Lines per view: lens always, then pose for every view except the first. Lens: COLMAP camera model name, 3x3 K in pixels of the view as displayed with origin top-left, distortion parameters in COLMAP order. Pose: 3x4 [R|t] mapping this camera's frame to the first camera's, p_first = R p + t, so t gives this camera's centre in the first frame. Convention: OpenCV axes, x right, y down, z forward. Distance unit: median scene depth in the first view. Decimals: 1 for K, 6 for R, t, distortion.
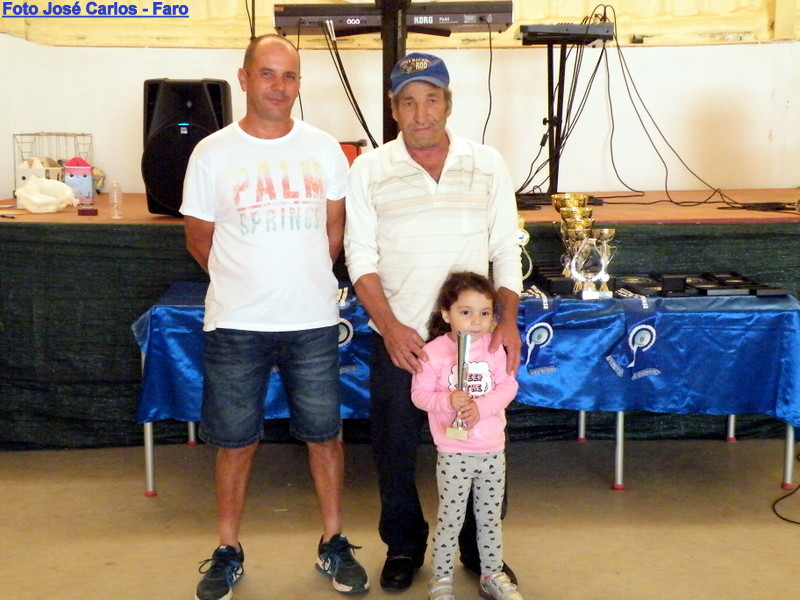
lens RADIAL K [[1120.1, 0, 400.7], [0, 1120.1, 301.7], [0, 0, 1]] dist [0.128061, 0.000000]
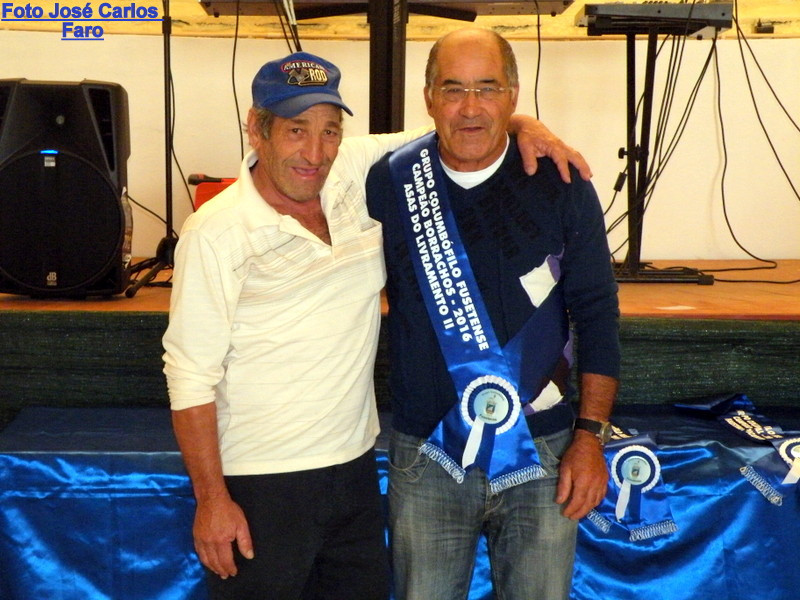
lens RADIAL K [[1617.2, 0, 396.6], [0, 1617.2, 298.7], [0, 0, 1]] dist [0.342558, 0.000000]
pose [[0.999925, 0.012110, 0.001651, -0.000729], [-0.011984, 0.998006, -0.061968, -0.021386], [-0.002398, 0.061944, 0.998077, 0.091484]]
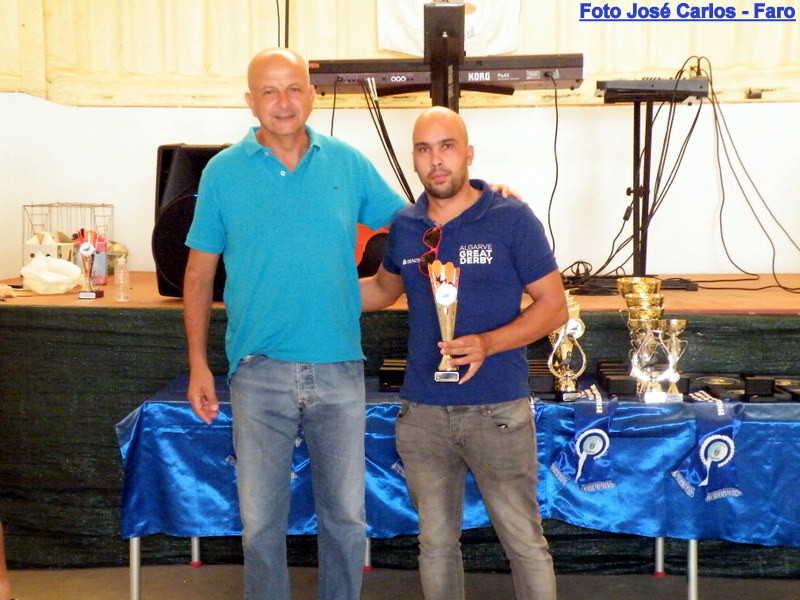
lens RADIAL K [[1342.9, 0, 402.6], [0, 1342.9, 304.1], [0, 0, 1]] dist [0.244976, 0.000000]
pose [[0.995868, 0.010508, -0.090199, 0.060214], [-0.016975, 0.997316, -0.071229, -0.000119], [0.089208, 0.072466, 0.993373, -0.026016]]
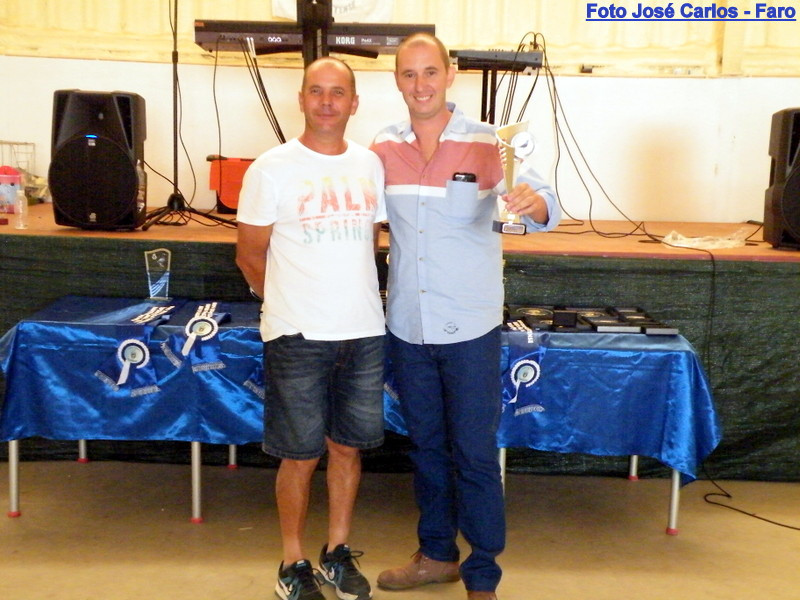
lens RADIAL K [[1068.9, 0, 399.3], [0, 1068.9, 306.0], [0, 0, 1]] dist [0.103655, 0.000000]
pose [[0.998938, 0.038564, -0.025232, 0.105450], [-0.038754, 0.999224, -0.007104, -0.012412], [0.024939, 0.008074, 0.999656, 0.062333]]
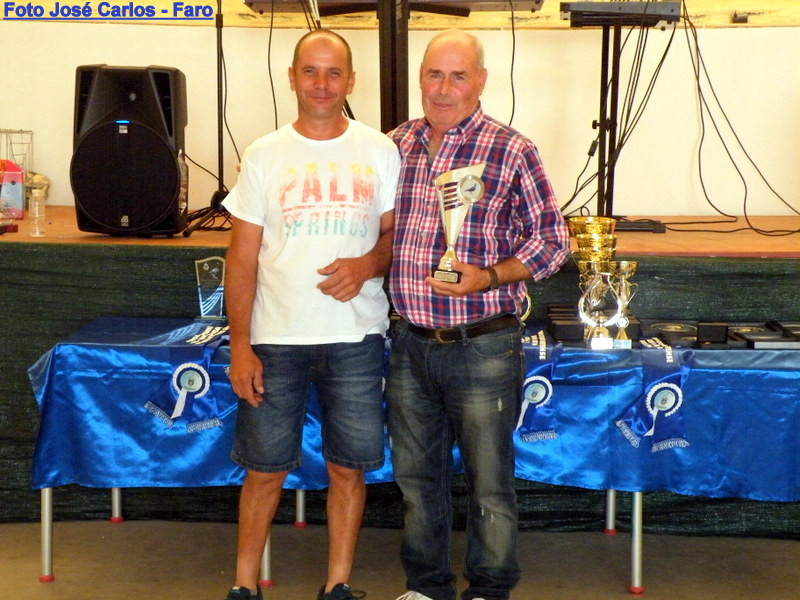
lens RADIAL K [[1513.9, 0, 403.6], [0, 1513.9, 302.6], [0, 0, 1]] dist [0.322737, 0.000000]
pose [[0.996896, 0.023055, -0.075284, 0.092309], [-0.025933, 0.998961, -0.037478, 0.007723], [0.074342, 0.039314, 0.996458, -0.073012]]
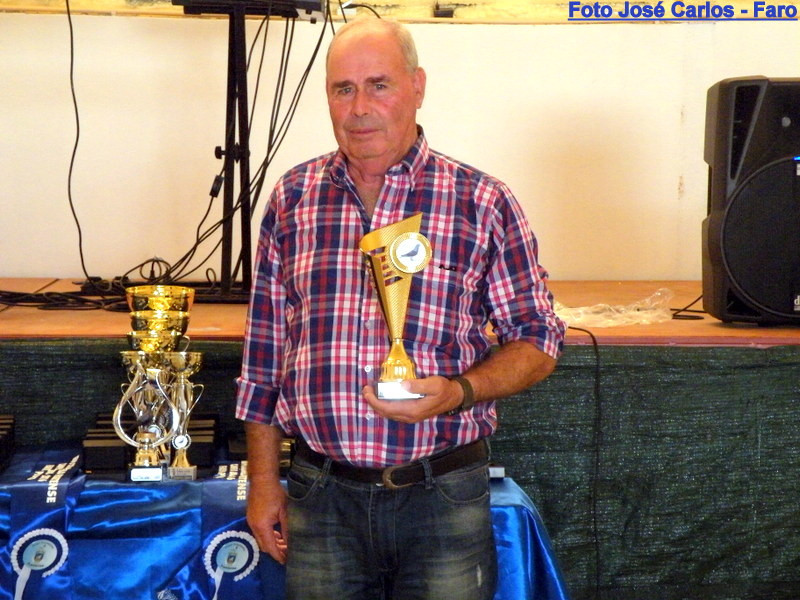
lens RADIAL K [[2037.3, 0, 401.7], [0, 2037.3, 305.6], [0, 0, 1]] dist [0.574842, 0.000000]
pose [[0.999231, 0.014399, 0.036467, 0.214056], [-0.011428, 0.996695, -0.080429, -0.007129], [-0.037504, 0.079951, 0.996093, 0.005360]]
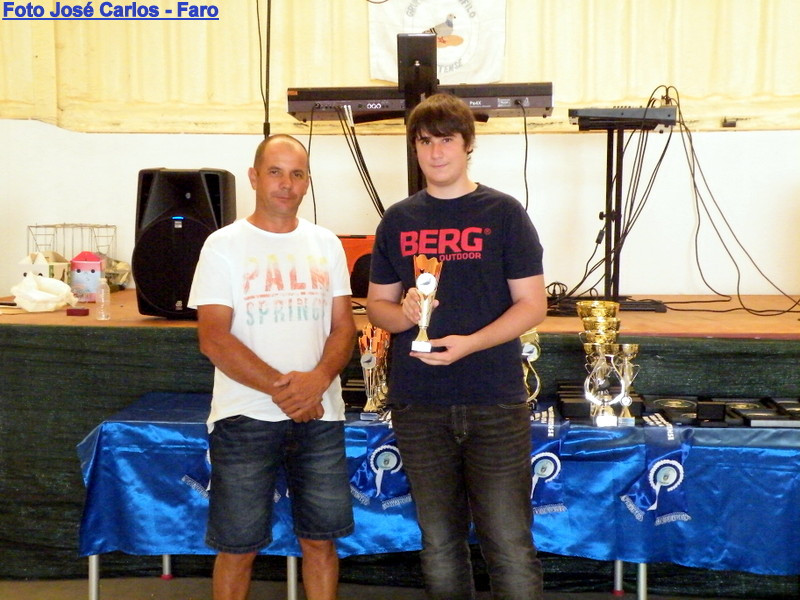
lens RADIAL K [[1227.0, 0, 401.3], [0, 1227.0, 304.7], [0, 0, 1]] dist [0.186935, 0.000000]
pose [[0.992598, 0.016261, -0.120350, 0.106084], [-0.025766, 0.996632, -0.077848, -0.014395], [0.118679, 0.080373, 0.989674, 0.042201]]
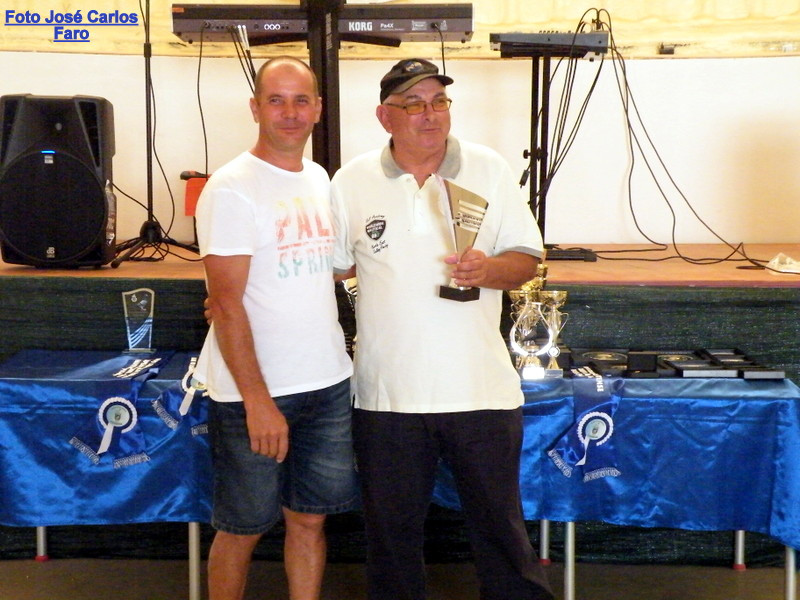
lens RADIAL K [[1513.9, 0, 402.7], [0, 1513.9, 303.7], [0, 0, 1]] dist [0.322737, 0.000000]
pose [[0.999238, 0.015128, -0.035967, 0.096403], [-0.017088, 0.998349, -0.054835, 0.004640], [0.035078, 0.055408, 0.997847, -0.067693]]
